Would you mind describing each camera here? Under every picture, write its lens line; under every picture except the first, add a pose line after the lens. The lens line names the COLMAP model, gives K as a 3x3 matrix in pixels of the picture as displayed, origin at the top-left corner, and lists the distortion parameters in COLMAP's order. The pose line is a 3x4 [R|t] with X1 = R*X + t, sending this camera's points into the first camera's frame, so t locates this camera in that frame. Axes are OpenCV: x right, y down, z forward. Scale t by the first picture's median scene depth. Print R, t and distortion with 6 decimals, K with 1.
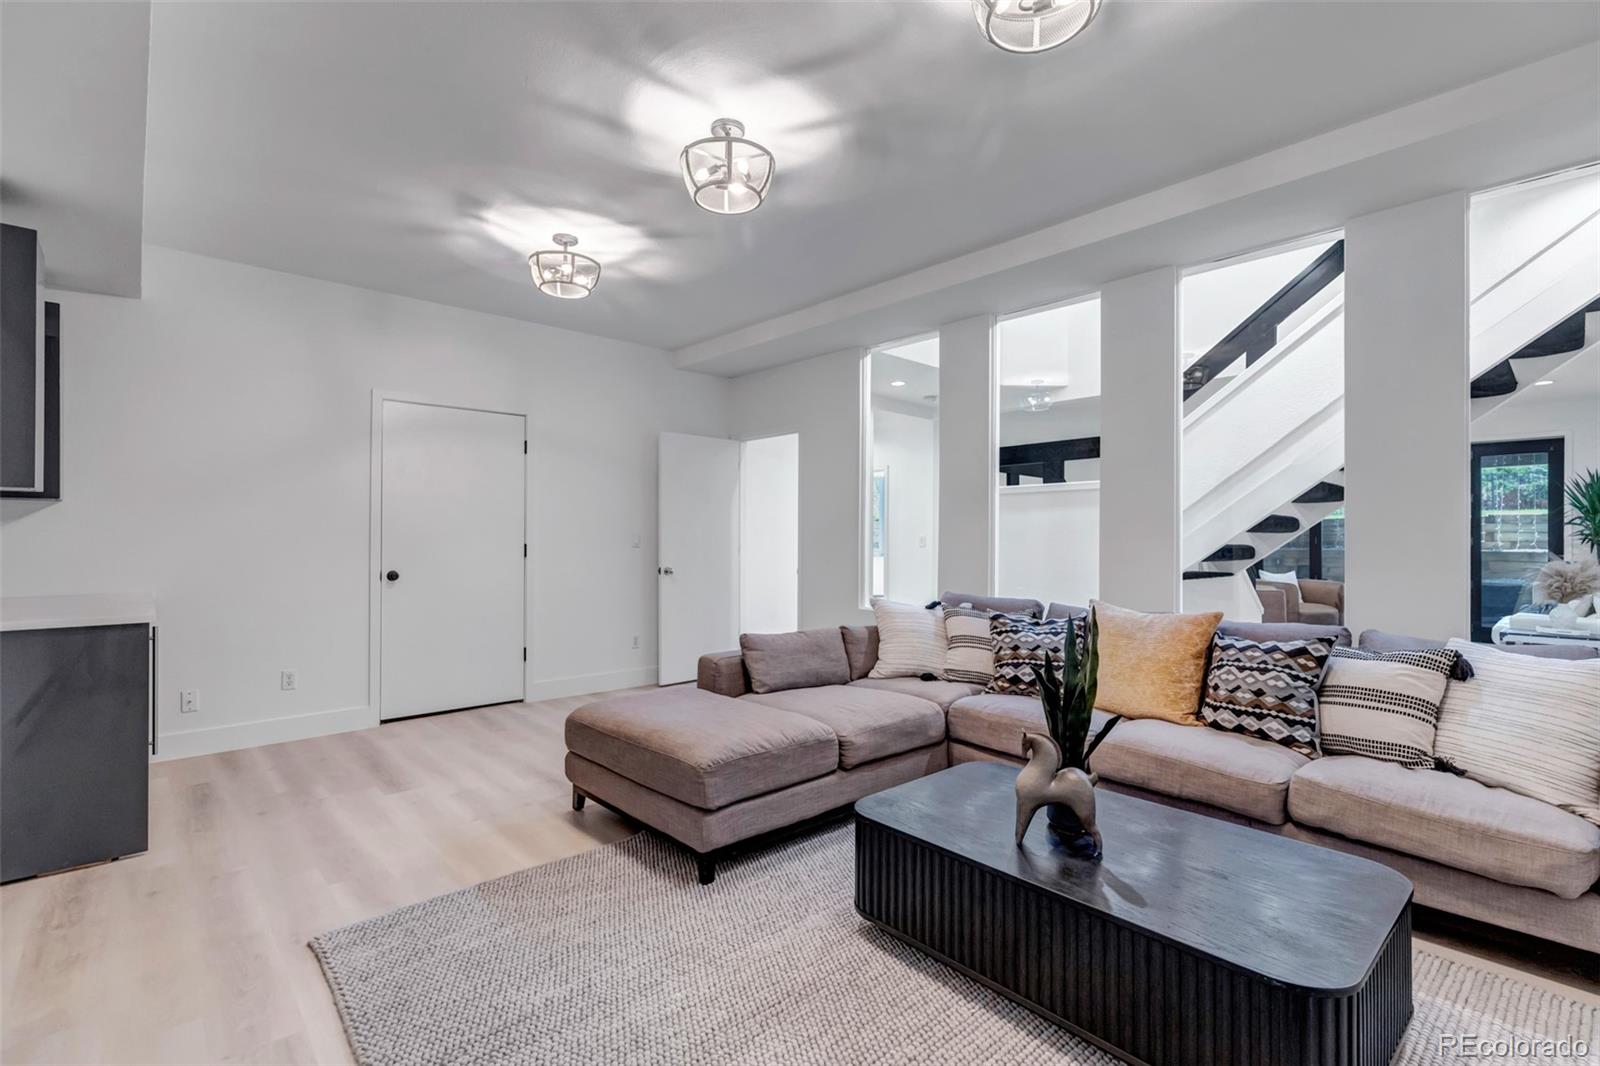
lens RADIAL K [[731.3, 0, 799.1], [0, 731.3, 537.5], [0, 0, 1]] dist [-0.000747, 0.000725]
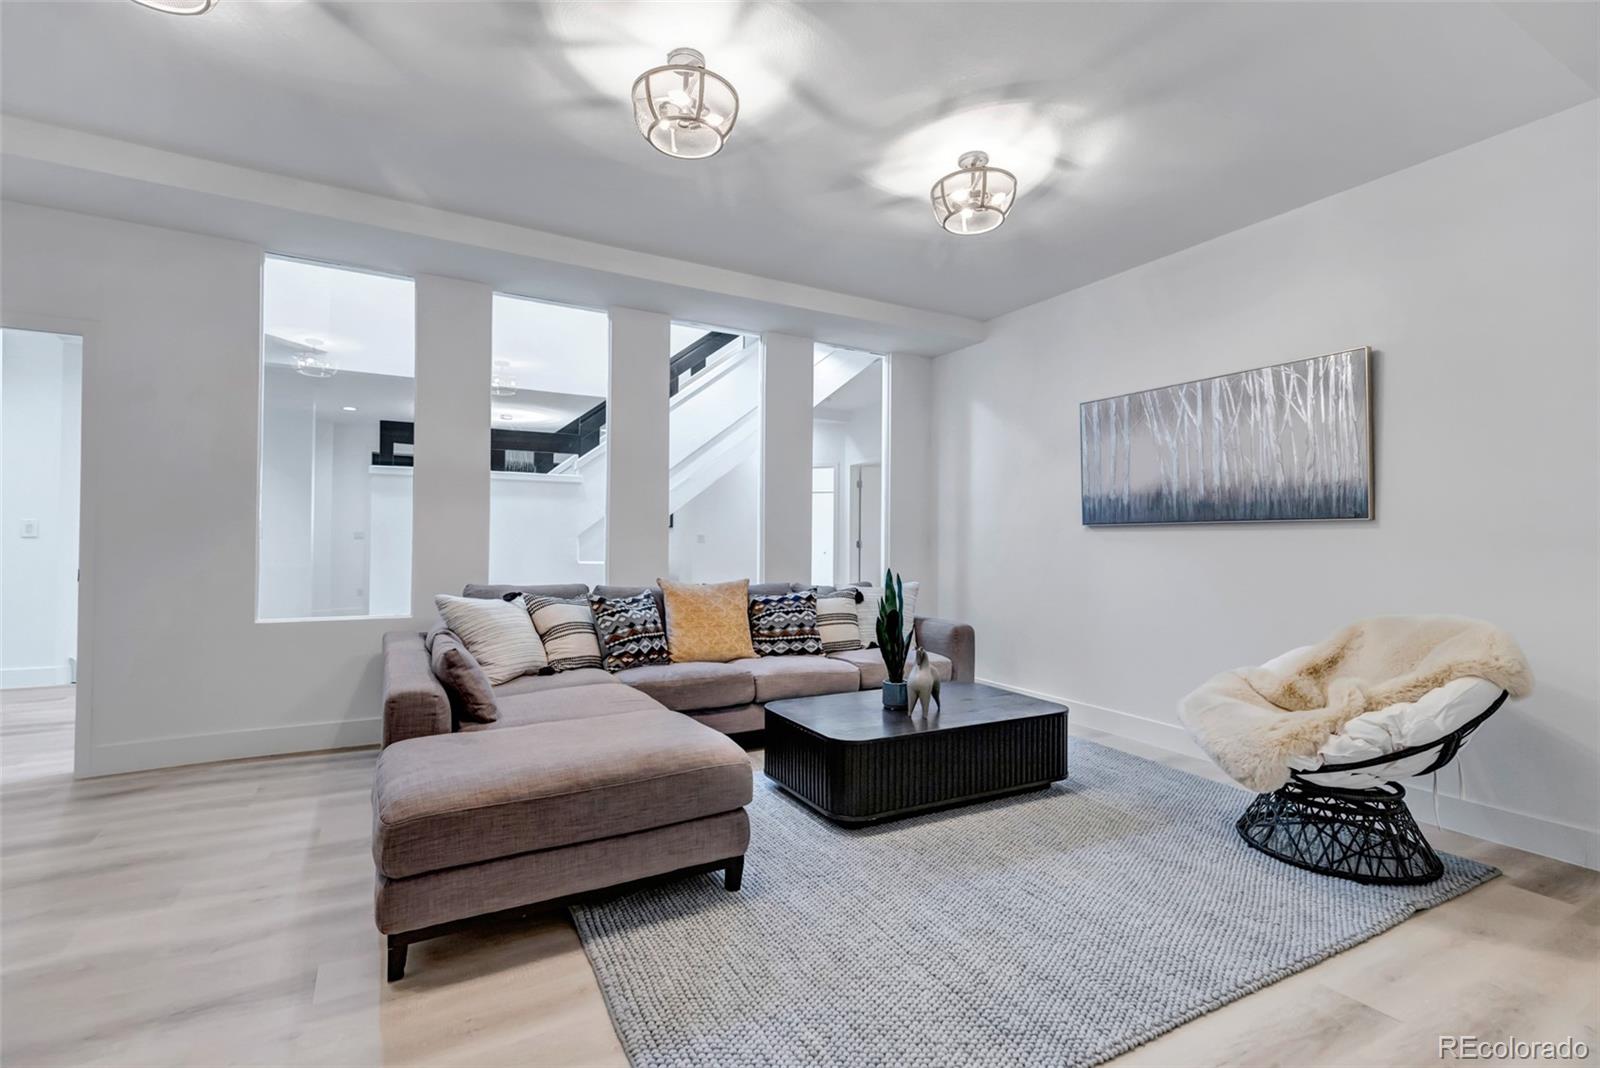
lens RADIAL K [[731.3, 0, 807.7], [0, 731.3, 535.6], [0, 0, 1]] dist [-0.000747, 0.000725]
pose [[0.219966, 0.007477, 0.975479, -0.851619], [-0.006754, 0.999958, -0.006141, 0.025486], [-0.975484, -0.005238, 0.220007, 0.594719]]
